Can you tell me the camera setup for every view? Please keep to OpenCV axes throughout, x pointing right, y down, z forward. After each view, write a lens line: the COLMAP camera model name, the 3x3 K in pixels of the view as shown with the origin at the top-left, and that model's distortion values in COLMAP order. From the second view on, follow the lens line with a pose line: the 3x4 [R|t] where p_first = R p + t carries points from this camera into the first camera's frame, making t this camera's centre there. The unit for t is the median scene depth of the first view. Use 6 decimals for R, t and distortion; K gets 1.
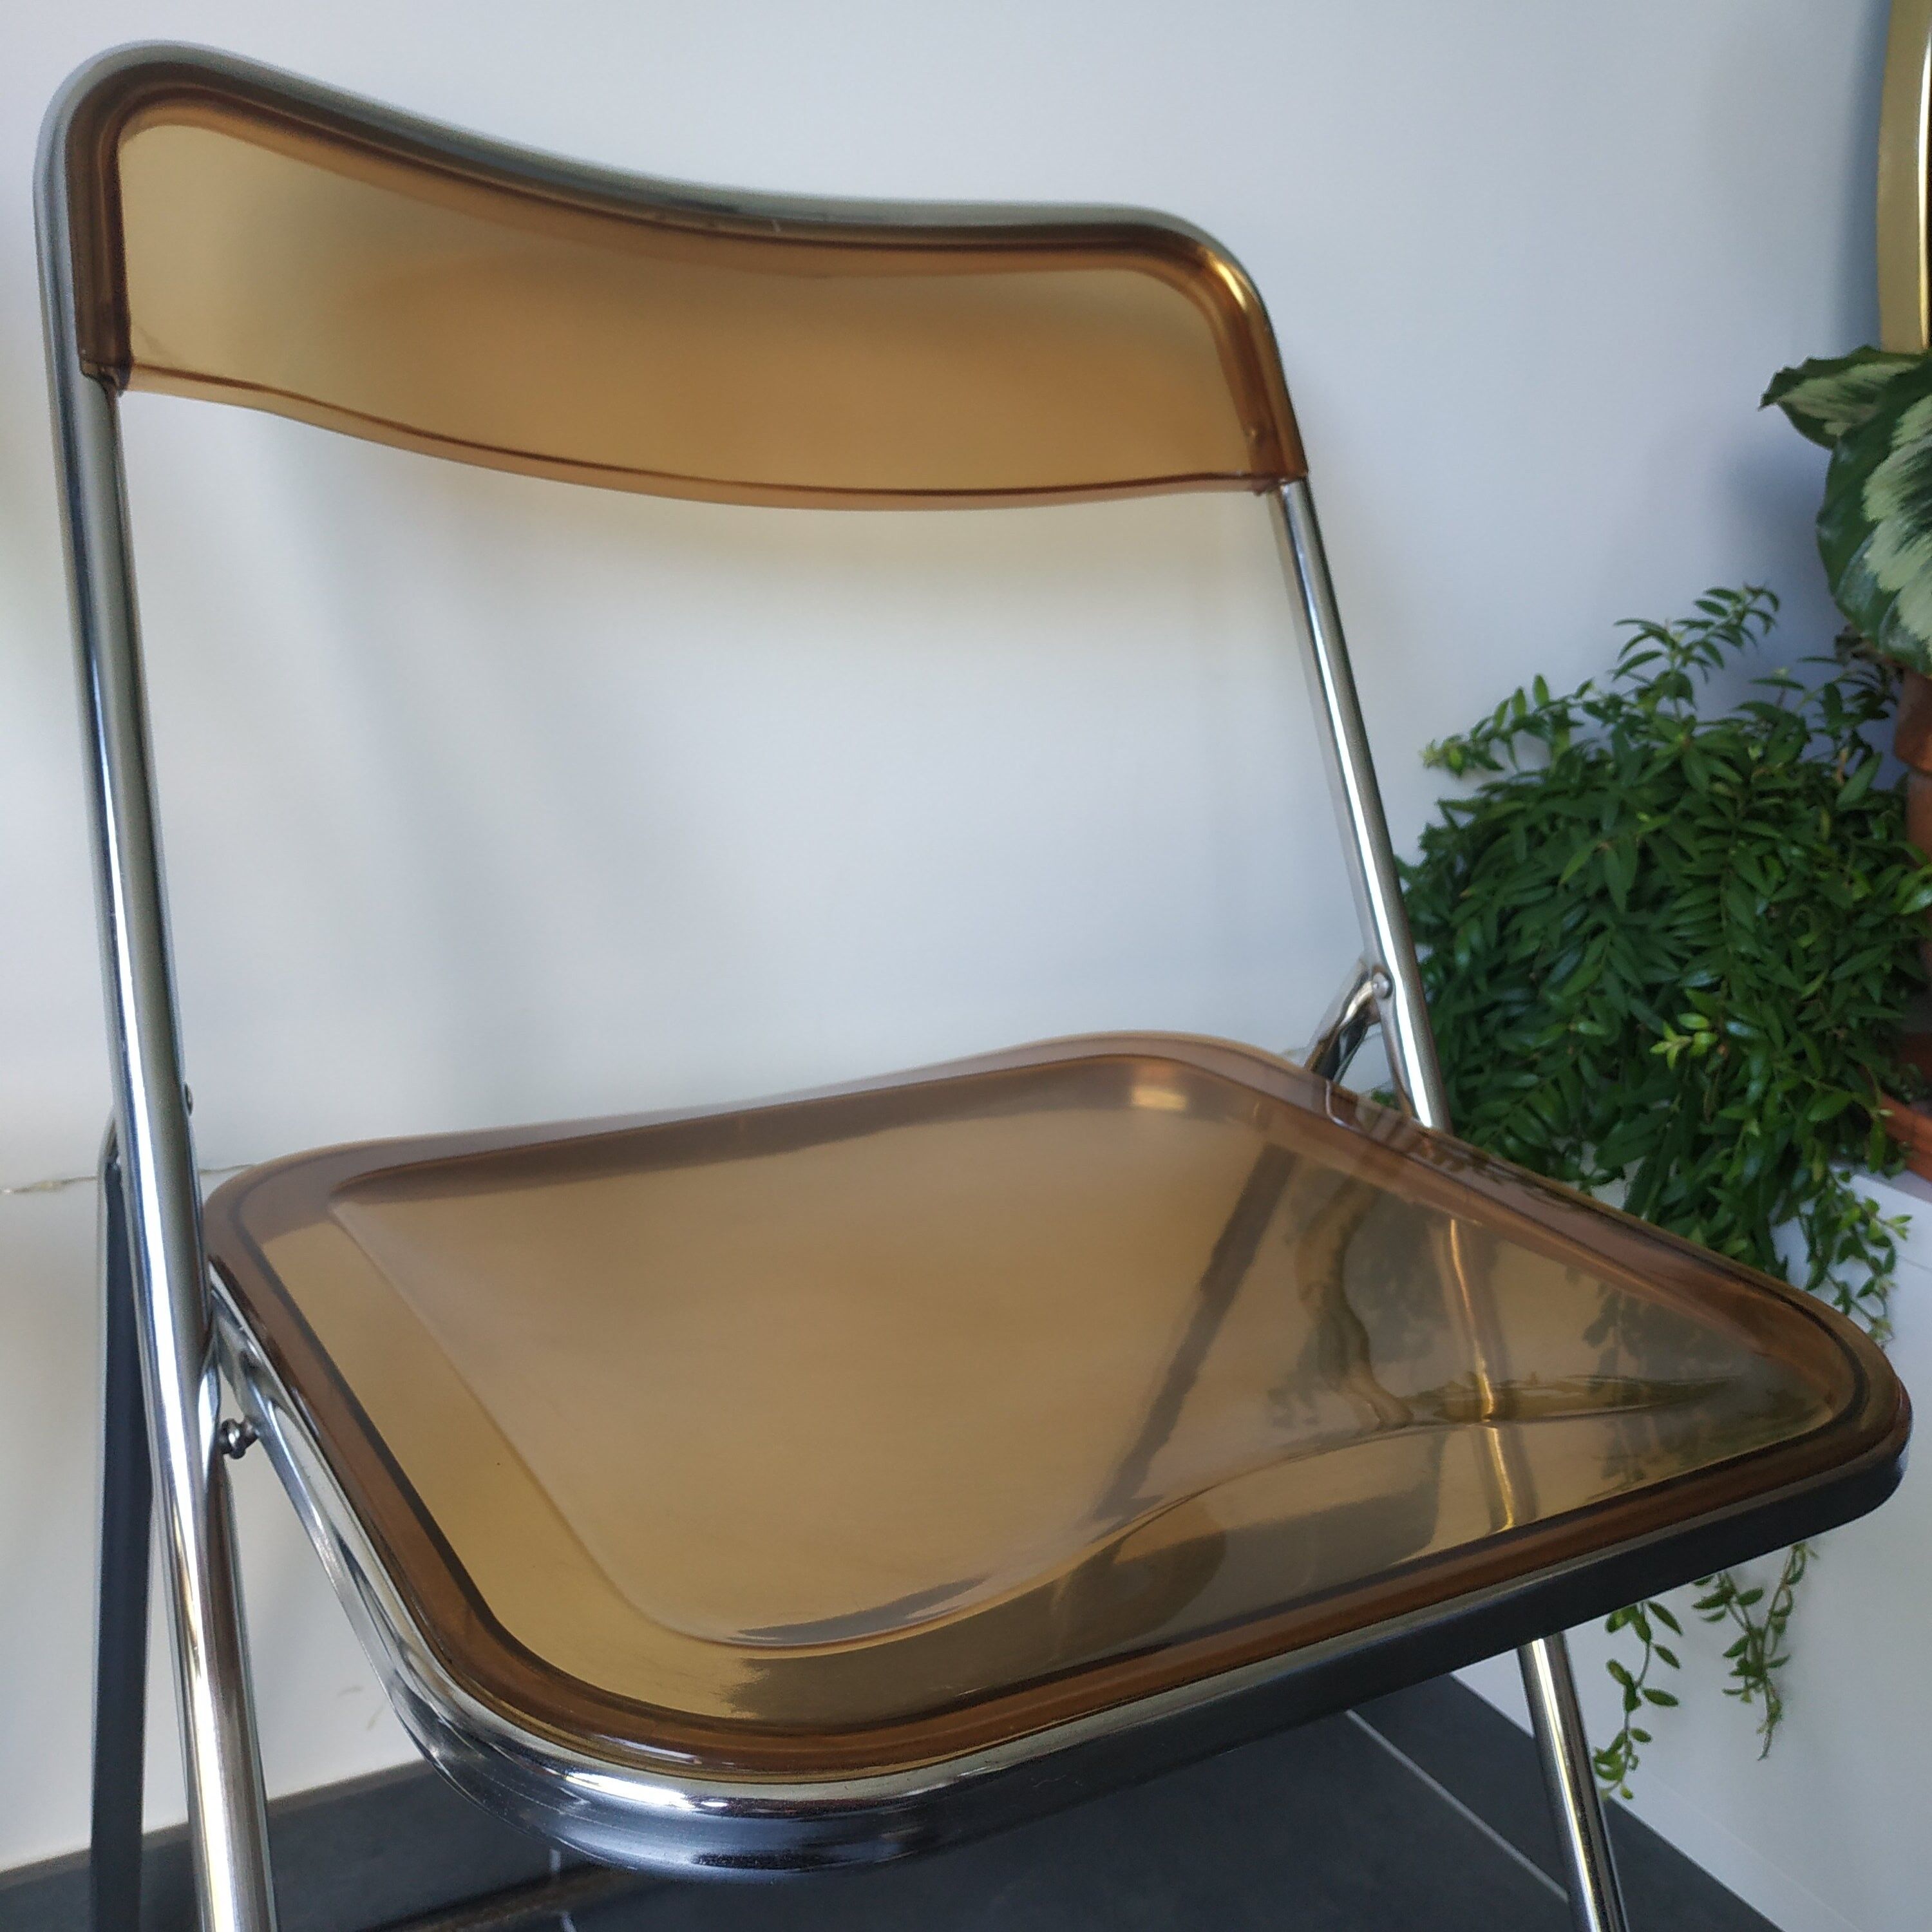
lens RADIAL K [[1863.1, 0, 963.2], [0, 1863.1, 960.3], [0, 0, 1]] dist [-0.003963, 0.000000]
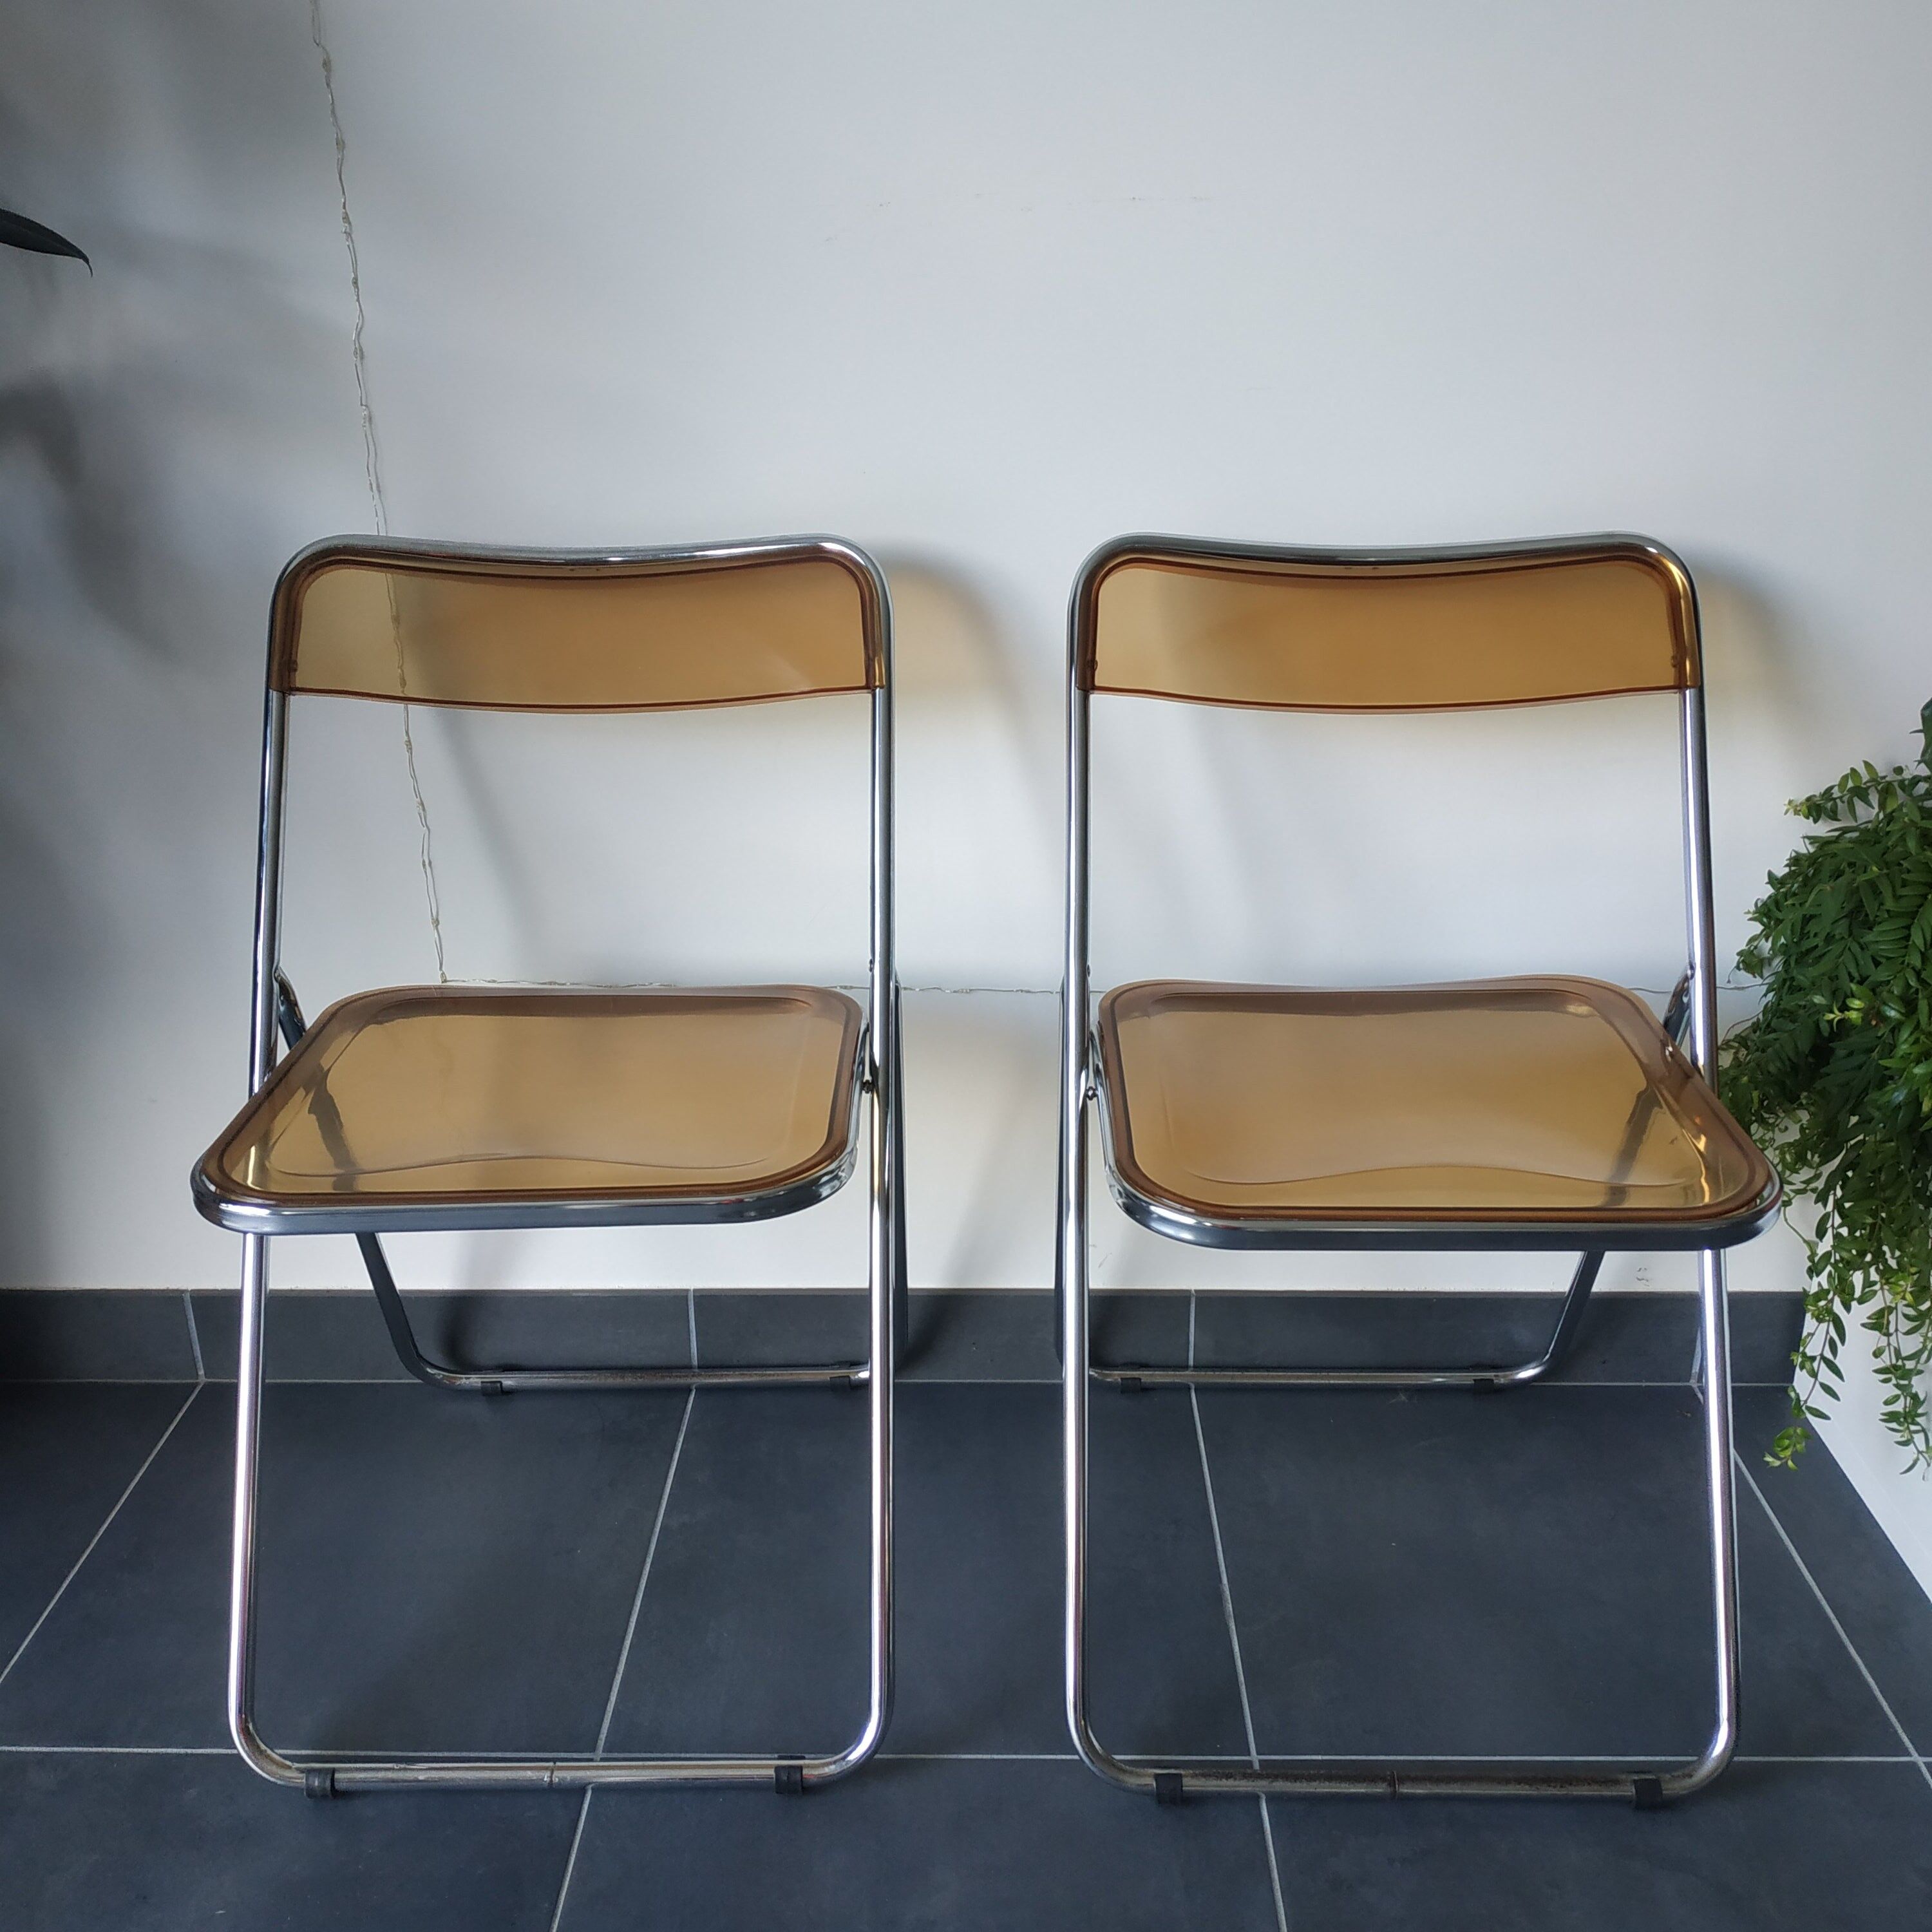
lens RADIAL K [[1863.1, 0, 960.0], [0, 1863.1, 971.6], [0, 0, 1]] dist [-0.003963, 0.000000]
pose [[0.841058, 0.105765, -0.530505, 0.565958], [-0.048352, 0.991473, 0.121010, -0.145131], [0.538780, -0.076125, 0.839000, -0.733039]]
